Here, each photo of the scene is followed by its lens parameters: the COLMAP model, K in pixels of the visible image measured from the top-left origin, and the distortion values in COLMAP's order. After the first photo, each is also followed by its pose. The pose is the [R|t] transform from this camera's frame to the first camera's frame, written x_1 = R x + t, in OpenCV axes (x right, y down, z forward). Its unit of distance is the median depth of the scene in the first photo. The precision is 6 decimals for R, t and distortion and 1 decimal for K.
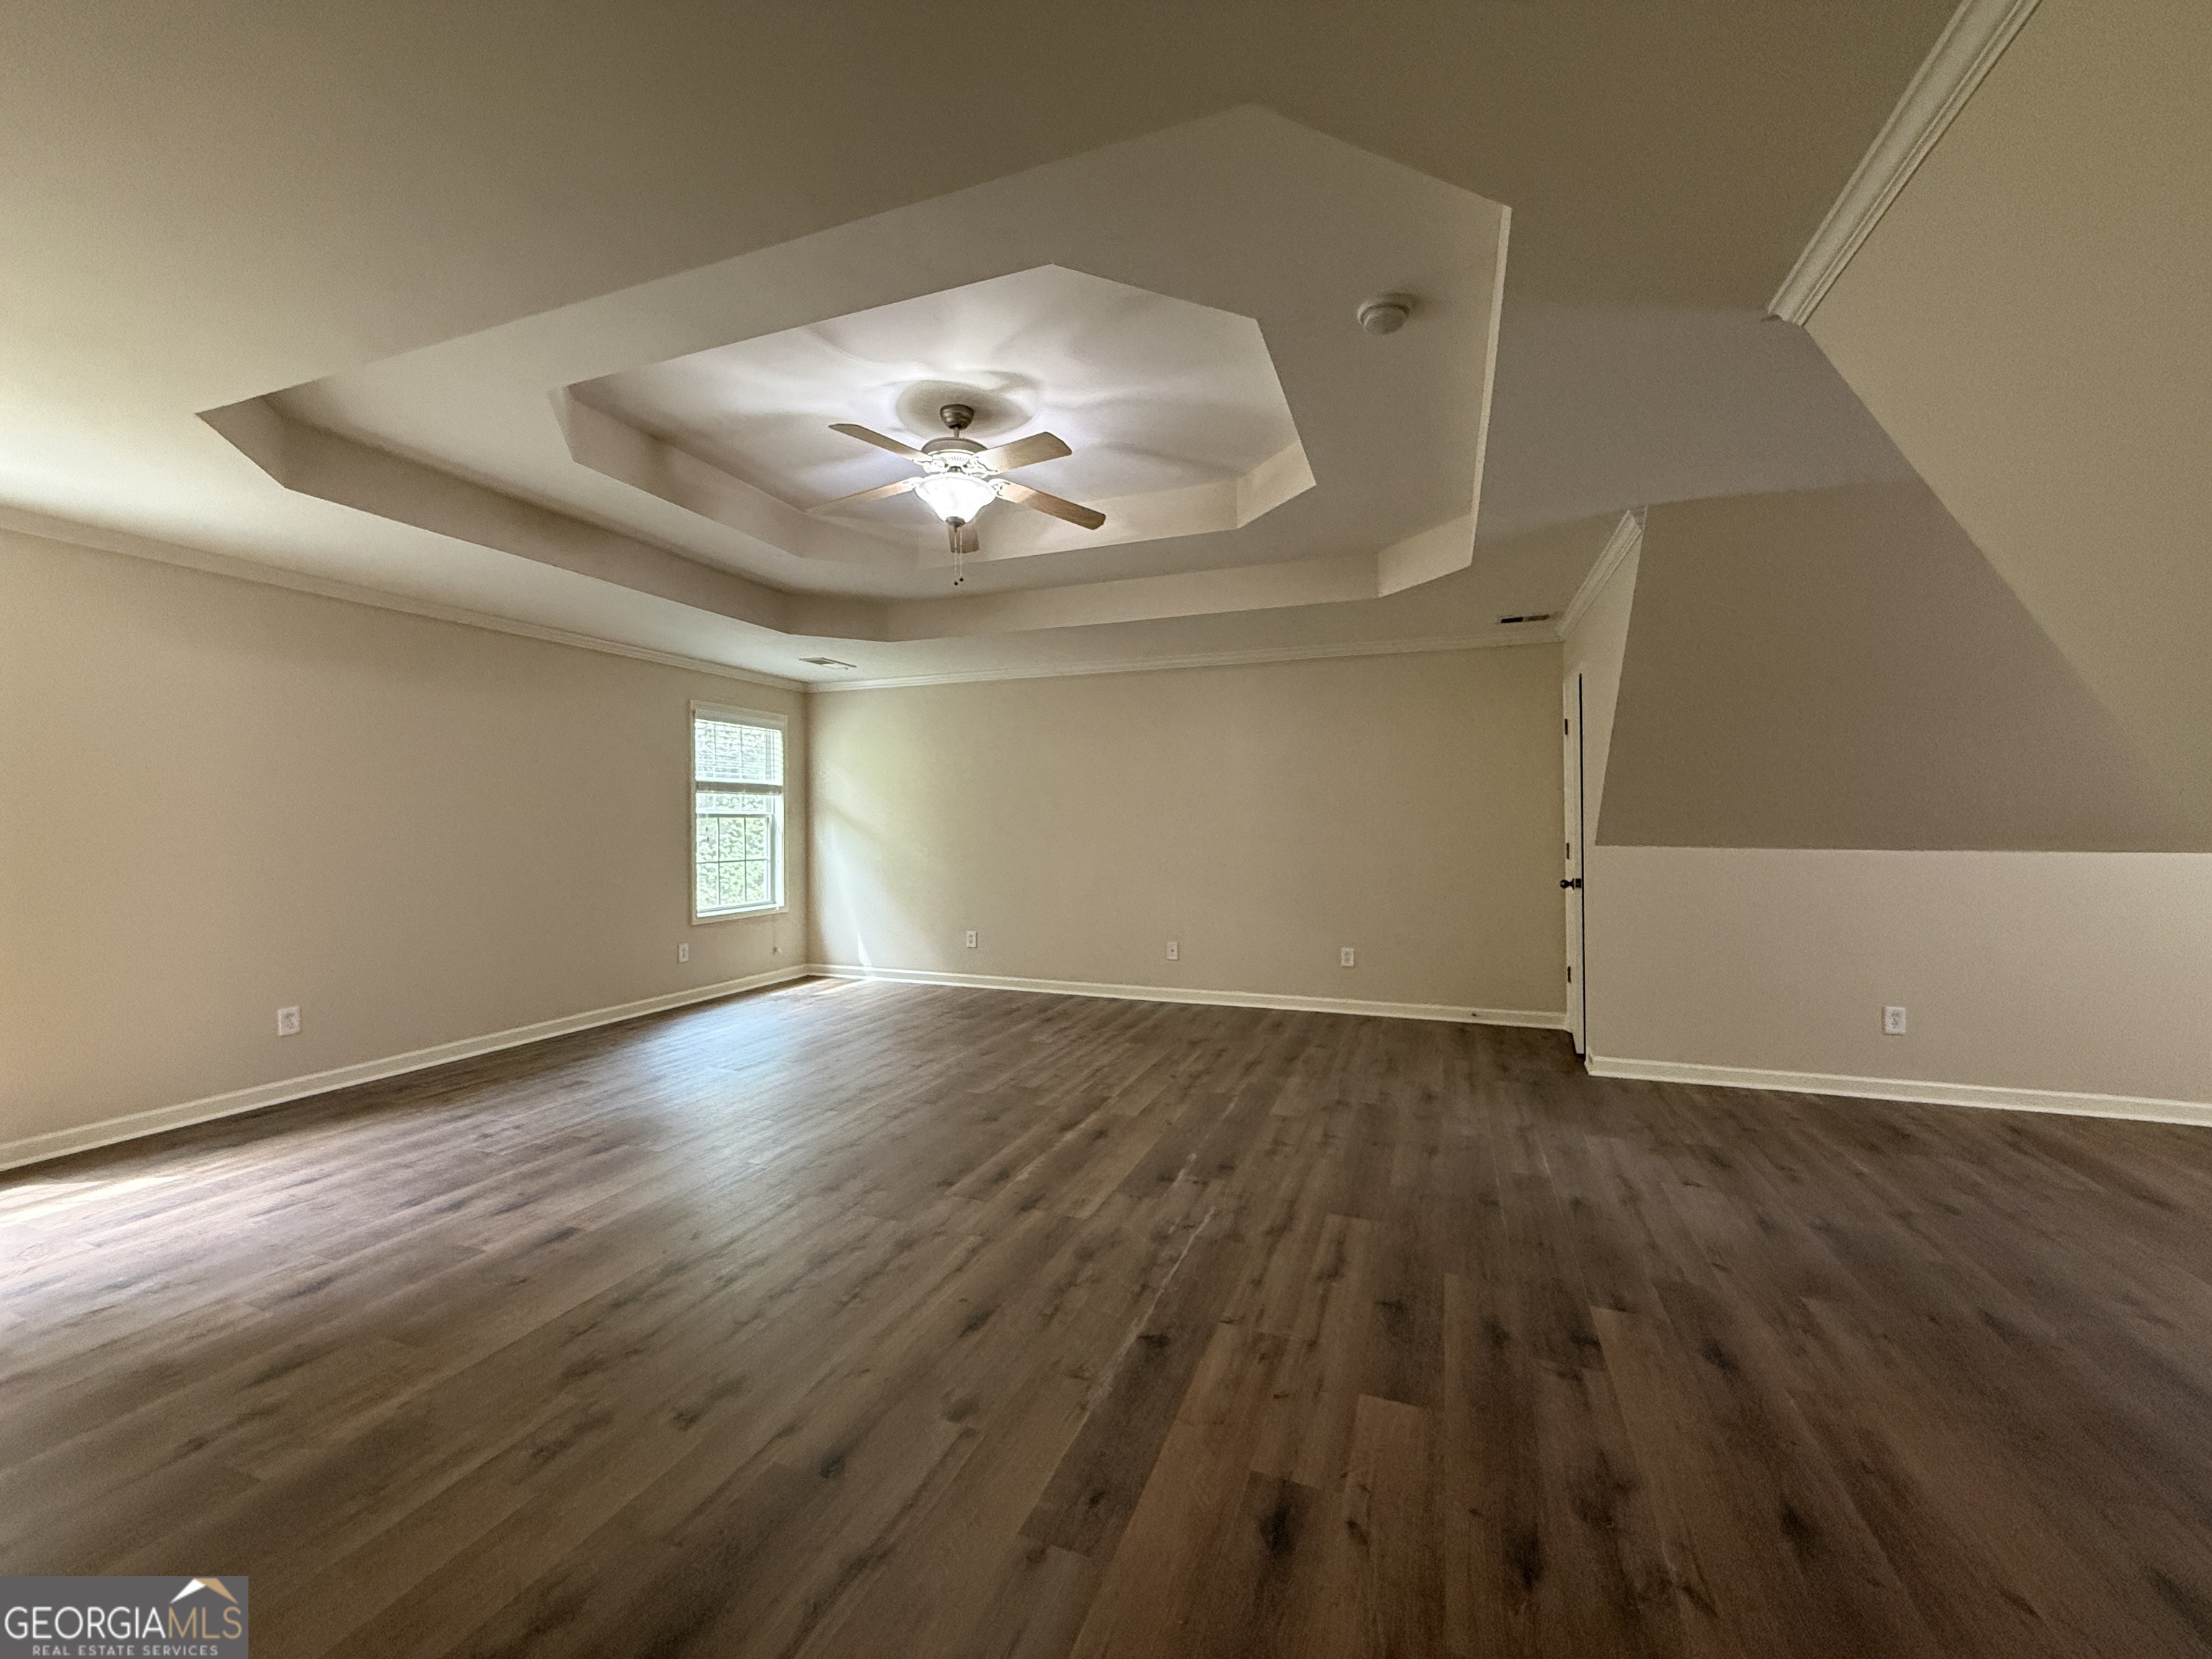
lens RADIAL K [[884.6, 0, 1104.2], [0, 884.6, 830.9], [0, 0, 1]] dist [0.000230, 0.000021]
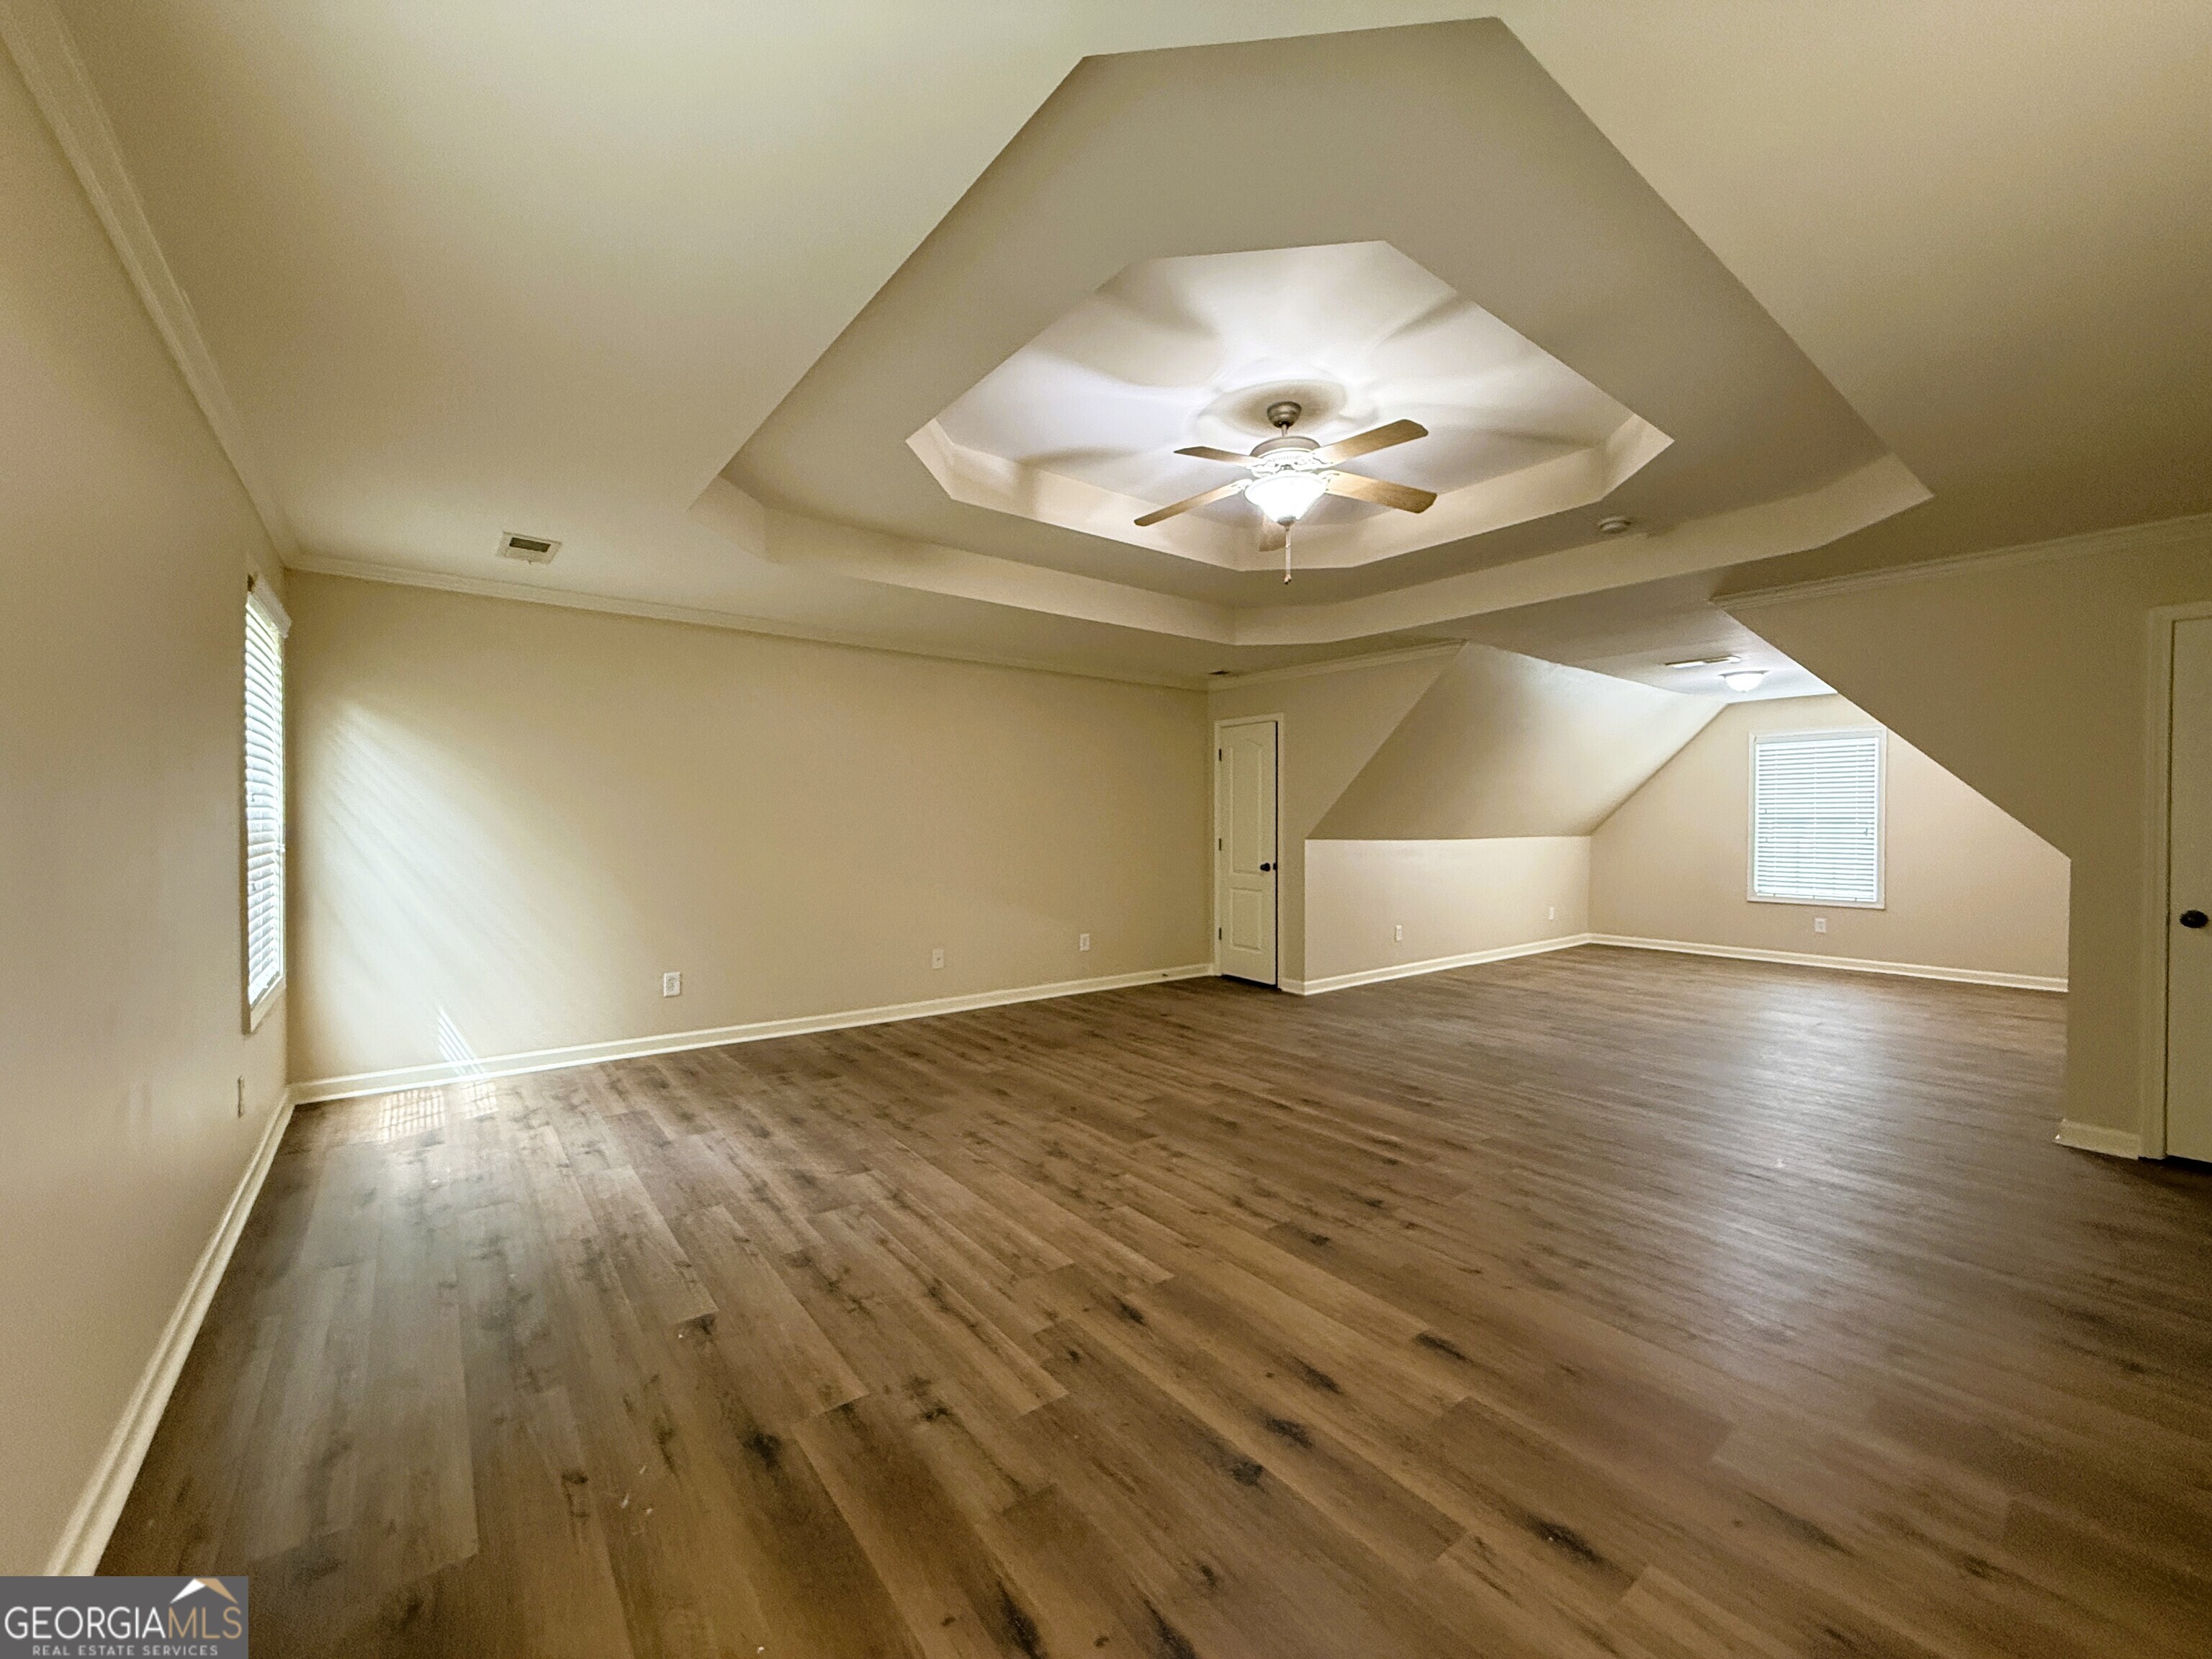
lens RADIAL K [[884.6, 0, 1104.9], [0, 884.6, 826.2], [0, 0, 1]] dist [0.000230, 0.000021]
pose [[0.521155, 0.001550, 0.853460, -1.001696], [0.002481, 0.999991, -0.003331, -0.002315], [-0.853458, 0.003853, 0.521147, 0.583073]]
